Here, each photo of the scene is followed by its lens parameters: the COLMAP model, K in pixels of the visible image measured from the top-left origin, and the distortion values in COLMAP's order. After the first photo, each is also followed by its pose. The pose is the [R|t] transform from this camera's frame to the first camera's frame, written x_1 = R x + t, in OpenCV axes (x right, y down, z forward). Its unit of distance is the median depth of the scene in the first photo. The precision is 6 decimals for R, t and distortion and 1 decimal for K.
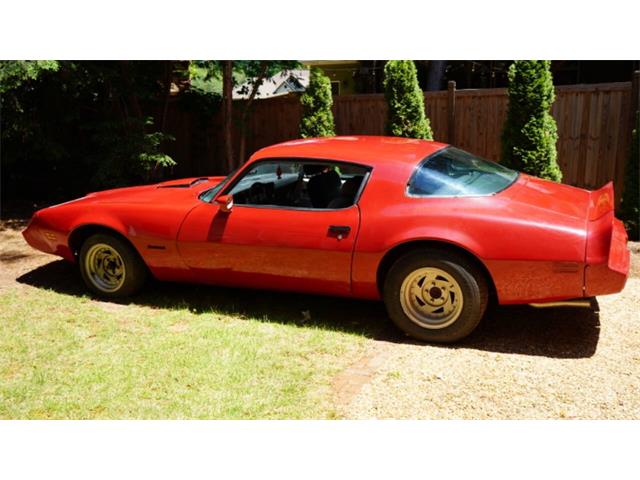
lens RADIAL K [[627.9, 0, 320.0], [0, 627.9, 240.0], [0, 0, 1]] dist [0.007442, 0.007716]
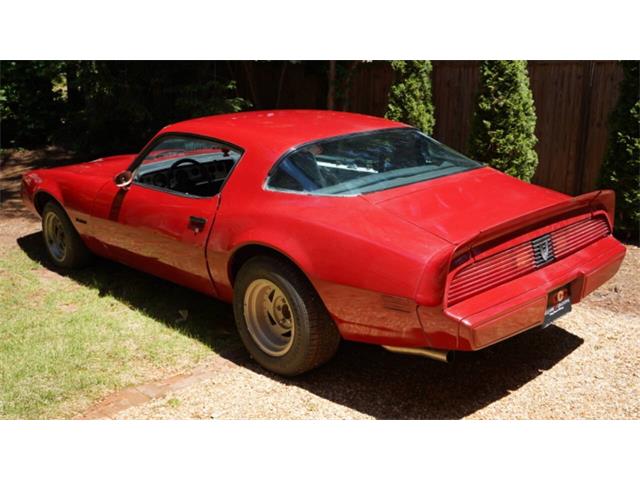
lens RADIAL K [[678.6, 0, 320.0], [0, 678.6, 240.0], [0, 0, 1]] dist [0.002739, 0.008339]
pose [[0.921051, 0.109355, -0.373775, 0.428271], [-0.094738, 0.993851, 0.057316, -0.048154], [0.377744, -0.017380, 0.925747, 0.171440]]
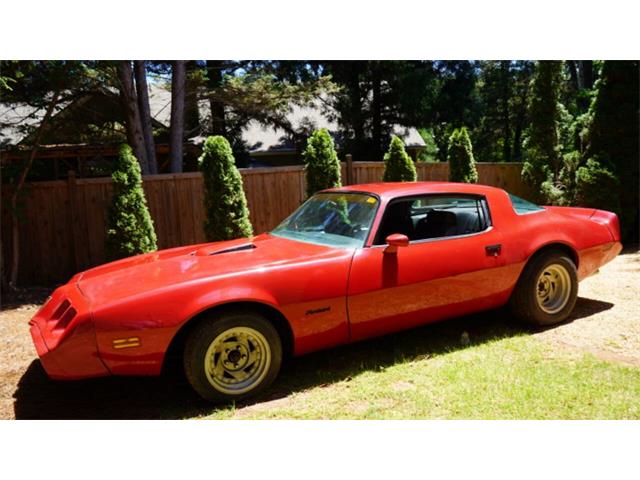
lens RADIAL K [[510.9, 0, 320.0], [0, 510.9, 240.0], [0, 0, 1]] dist [-0.007787, 0.000934]
pose [[0.646277, -0.098415, 0.756730, -0.706682], [0.214809, 0.975012, -0.056652, -0.037797], [-0.732245, 0.199165, 0.651268, 0.504470]]
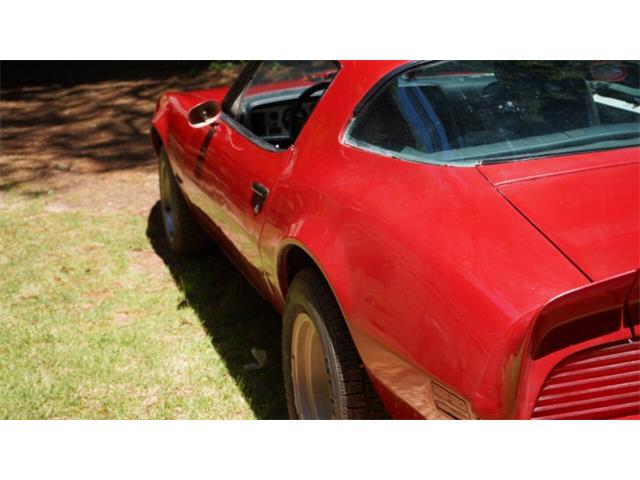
lens RADIAL K [[1126.6, 0, 320.0], [0, 1126.6, 240.0], [0, 0, 1]] dist [-0.020755, 0.044789]
pose [[0.637811, 0.197009, -0.744570, 0.557653], [-0.151879, 0.979921, 0.129179, -0.078680], [0.755070, 0.030693, 0.654926, 0.395821]]
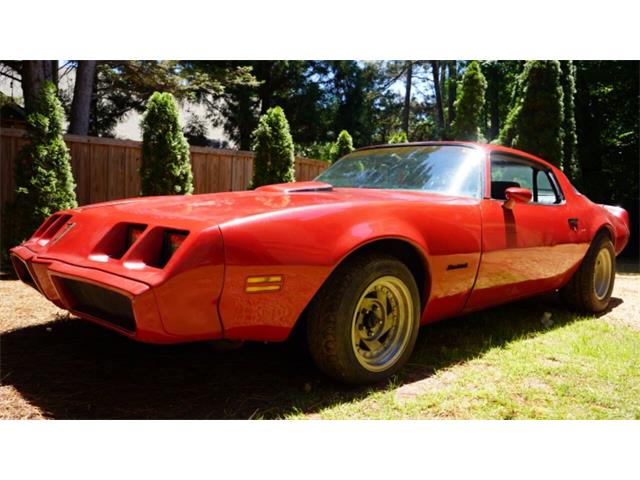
lens RADIAL K [[510.9, 0, 320.0], [0, 510.9, 240.0], [0, 0, 1]] dist [-0.007787, 0.000934]
pose [[0.387955, -0.021039, 0.921438, -0.740541], [0.166031, 0.984980, -0.047415, -0.012593], [-0.906600, 0.171382, 0.385621, 0.858111]]
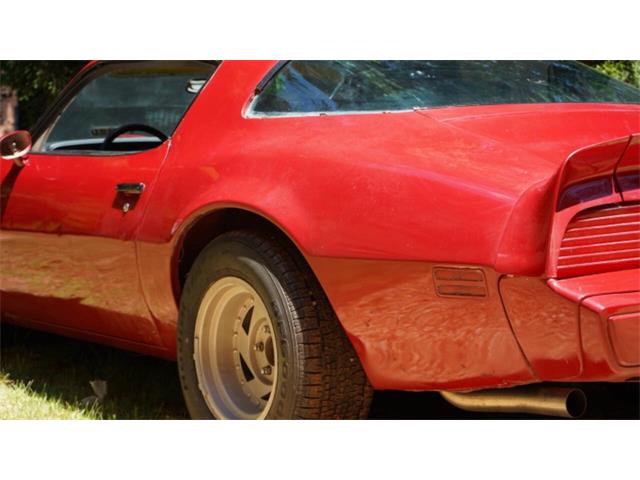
lens RADIAL K [[1294.0, 0, 320.0], [0, 1294.0, 240.0], [0, 0, 1]] dist [-0.054451, -0.019828]
pose [[0.860055, 0.063427, -0.506244, 0.500318], [-0.136578, 0.984651, -0.108665, 0.080248], [0.491581, 0.162600, 0.855517, 0.230260]]
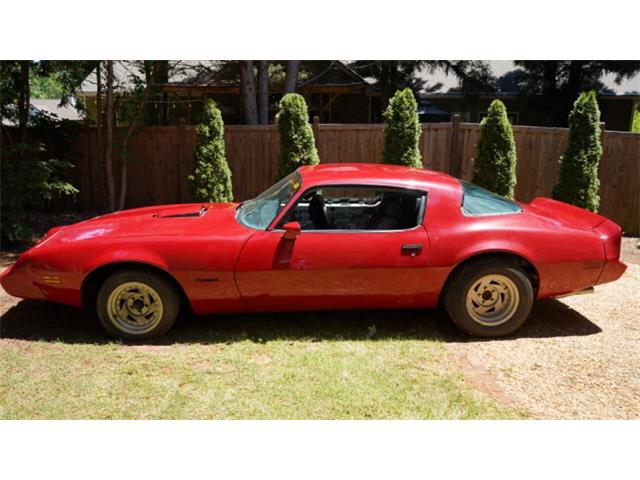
lens RADIAL K [[539.4, 0, 320.0], [0, 539.4, 240.0], [0, 0, 1]] dist [-0.003462, 0.005576]
pose [[0.895828, -0.063000, 0.439913, -0.432461], [0.071956, 0.997401, -0.003693, -0.031603], [-0.438537, 0.034962, 0.898033, 0.172920]]
